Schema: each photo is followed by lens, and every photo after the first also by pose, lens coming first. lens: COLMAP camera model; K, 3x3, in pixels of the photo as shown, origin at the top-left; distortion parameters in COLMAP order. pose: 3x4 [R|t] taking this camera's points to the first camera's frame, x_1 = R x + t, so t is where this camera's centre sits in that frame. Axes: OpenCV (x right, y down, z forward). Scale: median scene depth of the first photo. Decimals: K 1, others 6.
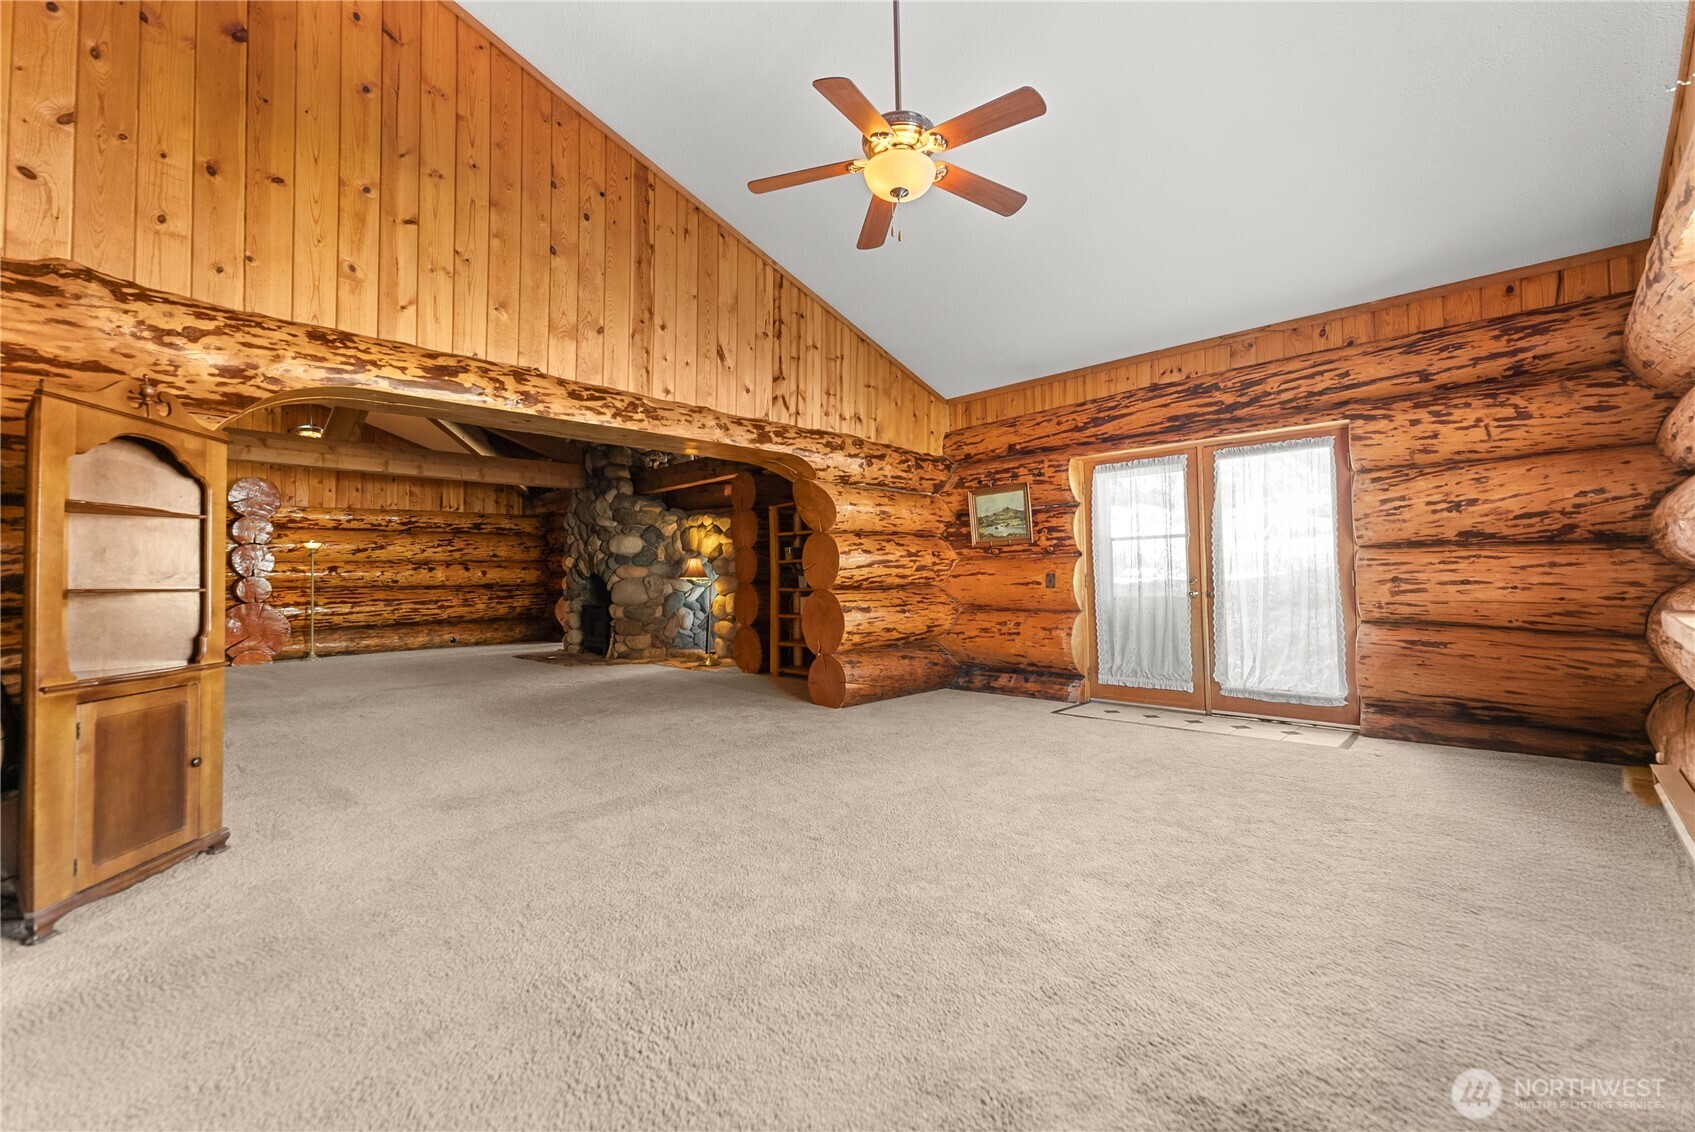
lens RADIAL K [[696.4, 0, 847.5], [0, 696.4, 566.0], [0, 0, 1]] dist [0.000380, -0.000222]
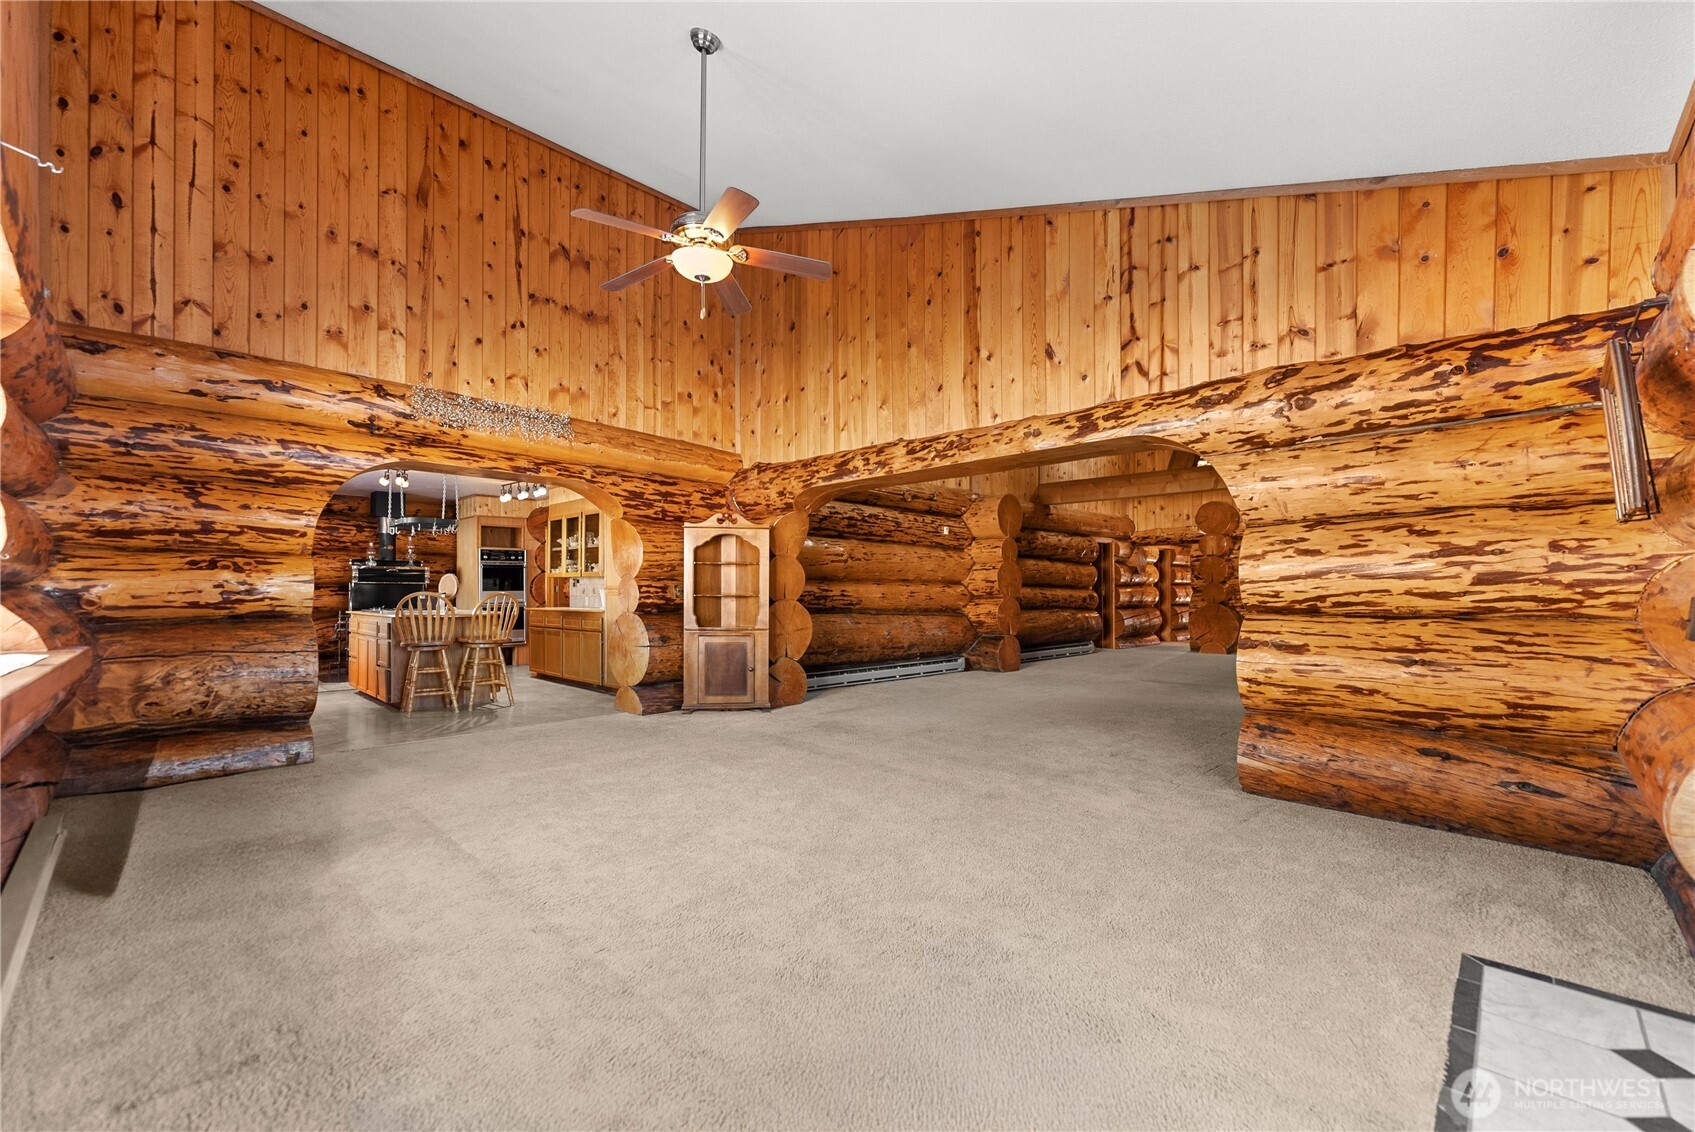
lens RADIAL K [[688.9, 0, 850.2], [0, 688.9, 583.1], [0, 0, 1]] dist [-0.000841, -0.000103]
pose [[-0.001031, 0.005649, -0.999984, 0.624195], [0.021215, 0.999759, 0.005626, -0.005866], [0.999774, -0.021209, -0.001150, 0.614273]]
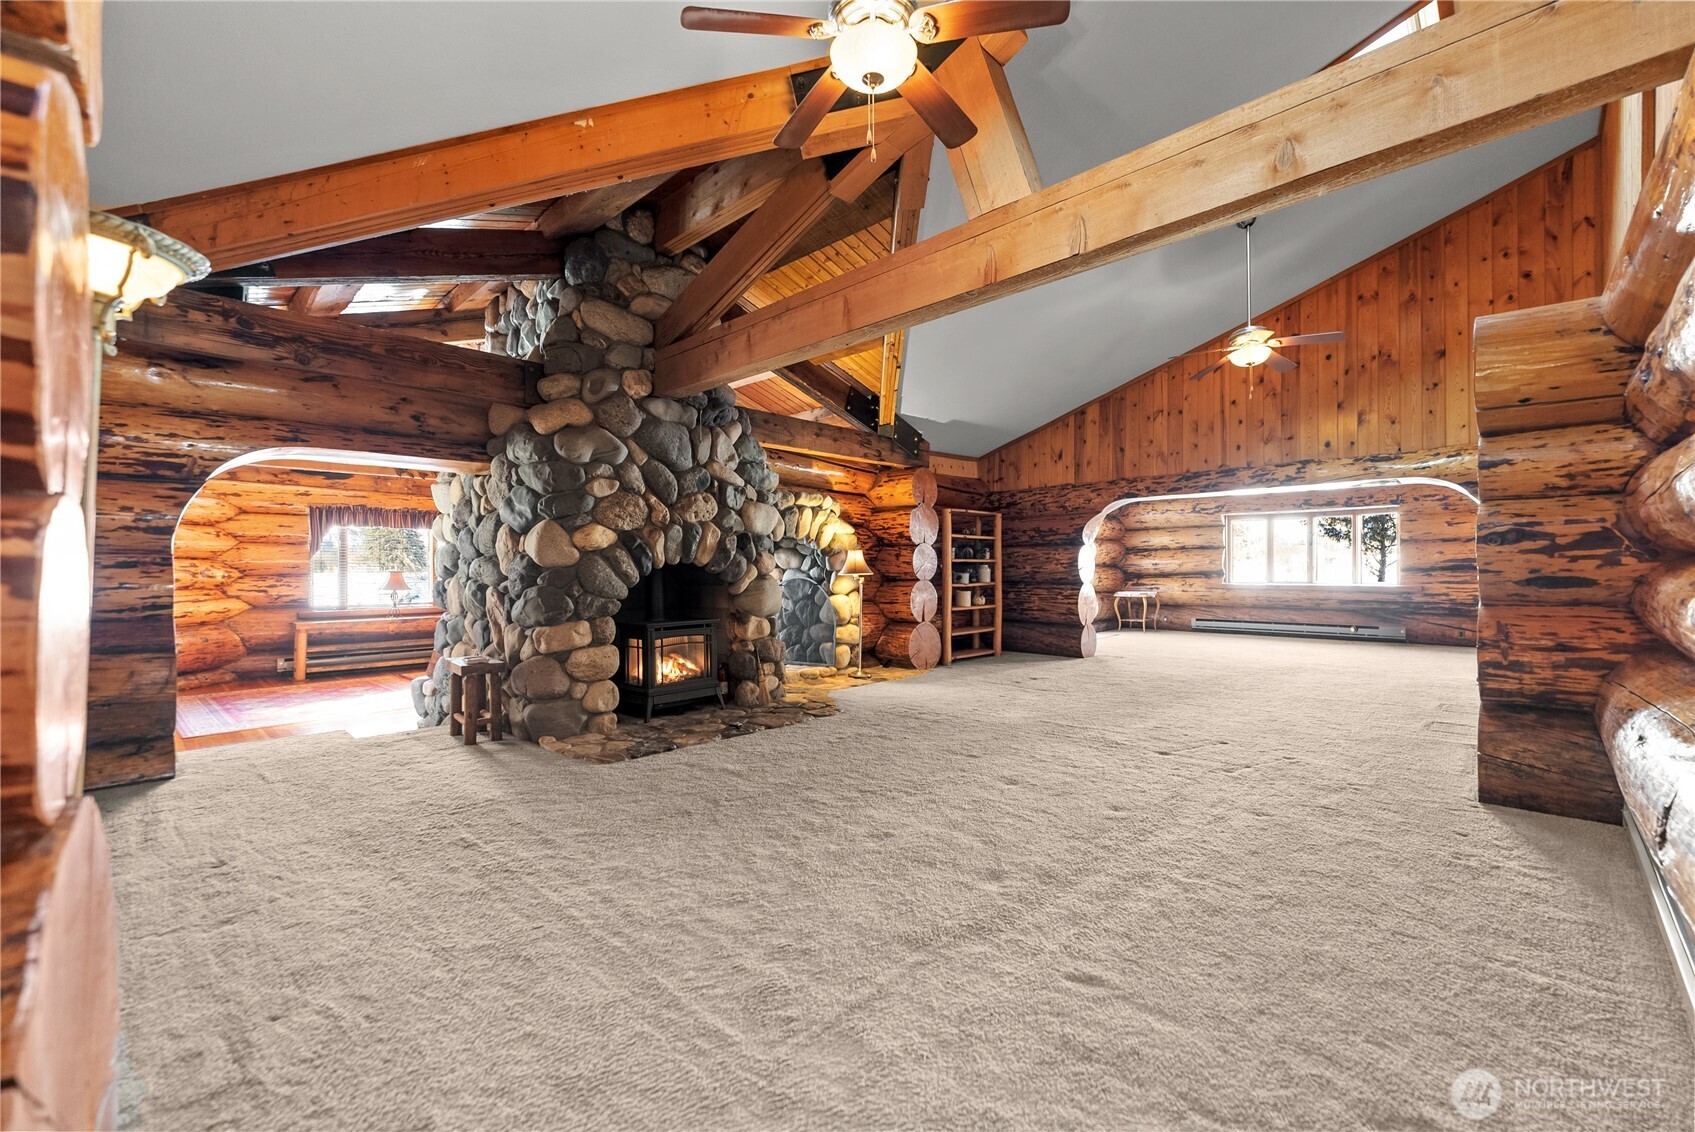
lens RADIAL K [[705.3, 0, 842.4], [0, 705.3, 565.1], [0, 0, 1]] dist [-0.004806, -0.000121]
pose [[-0.007145, 0.024311, 0.999679, -1.597075], [-0.015193, 0.999586, -0.024417, 0.041496], [-0.999859, -0.015362, -0.006773, 1.552993]]
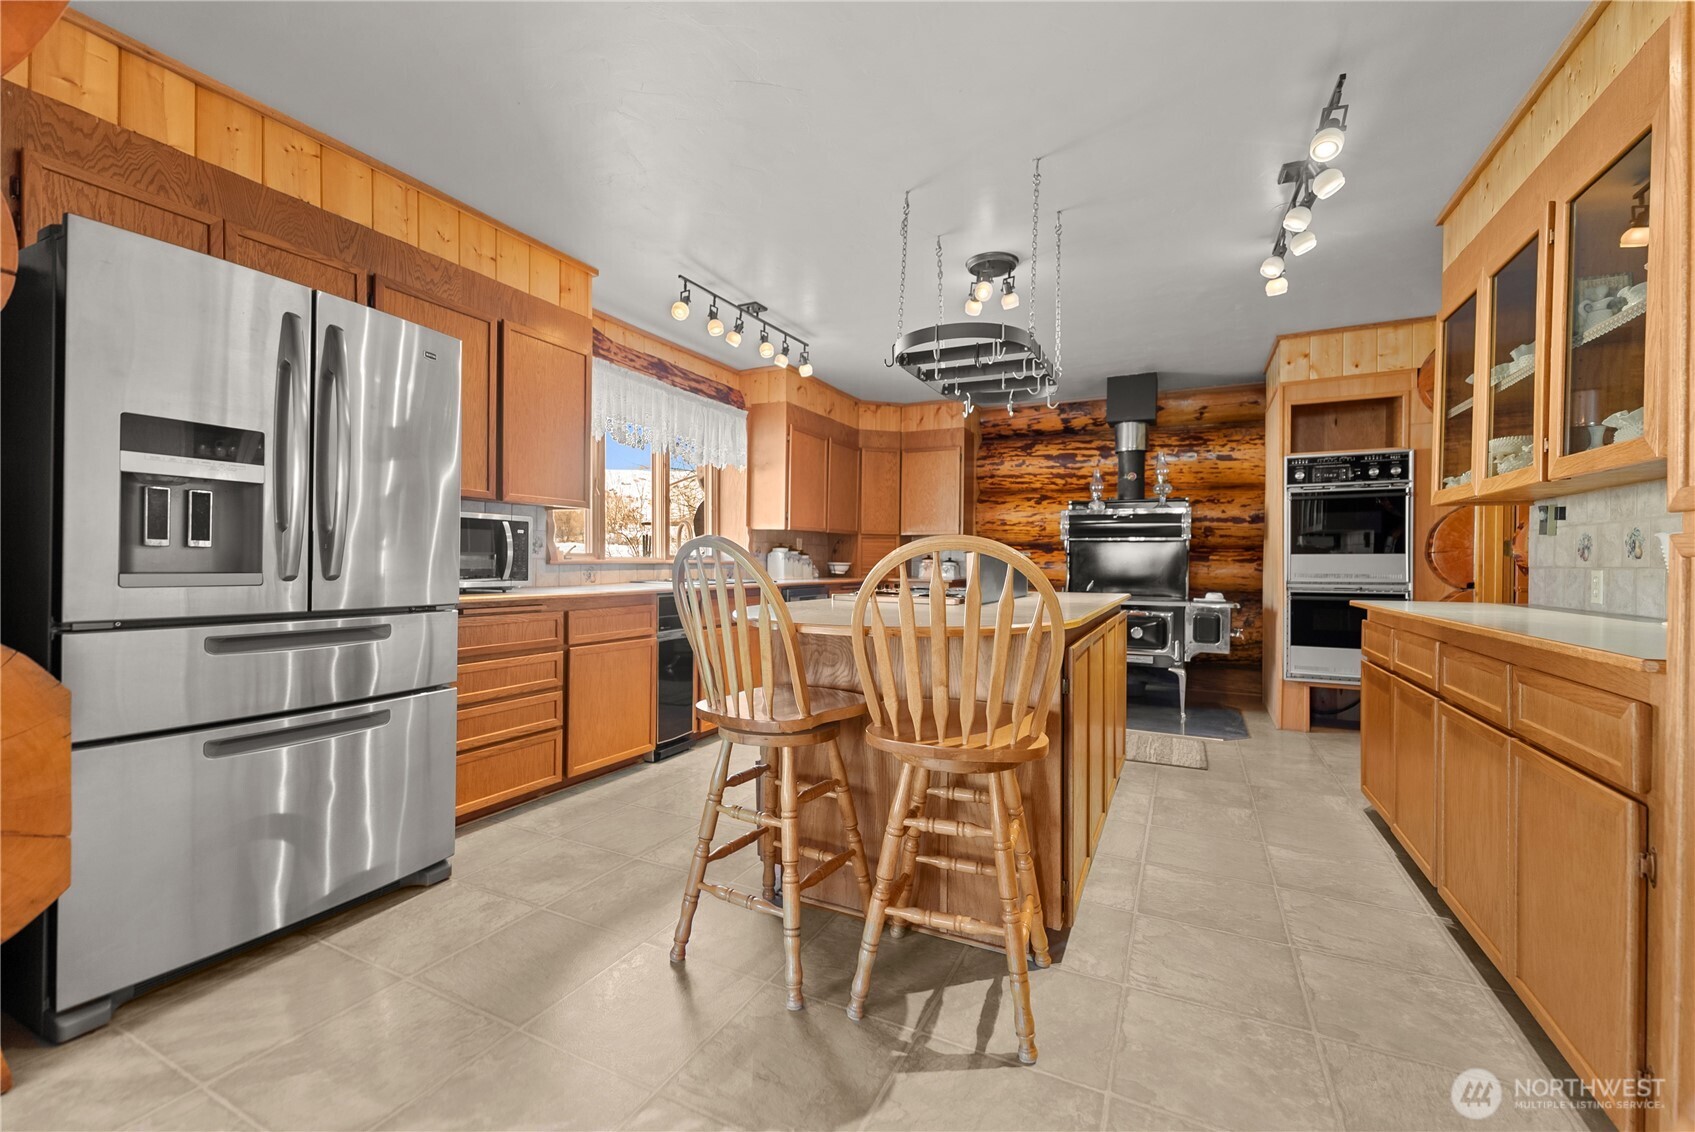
lens RADIAL K [[696.4, 0, 847.5], [0, 696.4, 566.0], [0, 0, 1]] dist [0.000380, -0.000222]
pose [[-0.948752, 0.011734, -0.315804, -0.367130], [0.014998, 0.999856, -0.007909, 0.015659], [0.315666, -0.012240, -0.948792, 0.271947]]
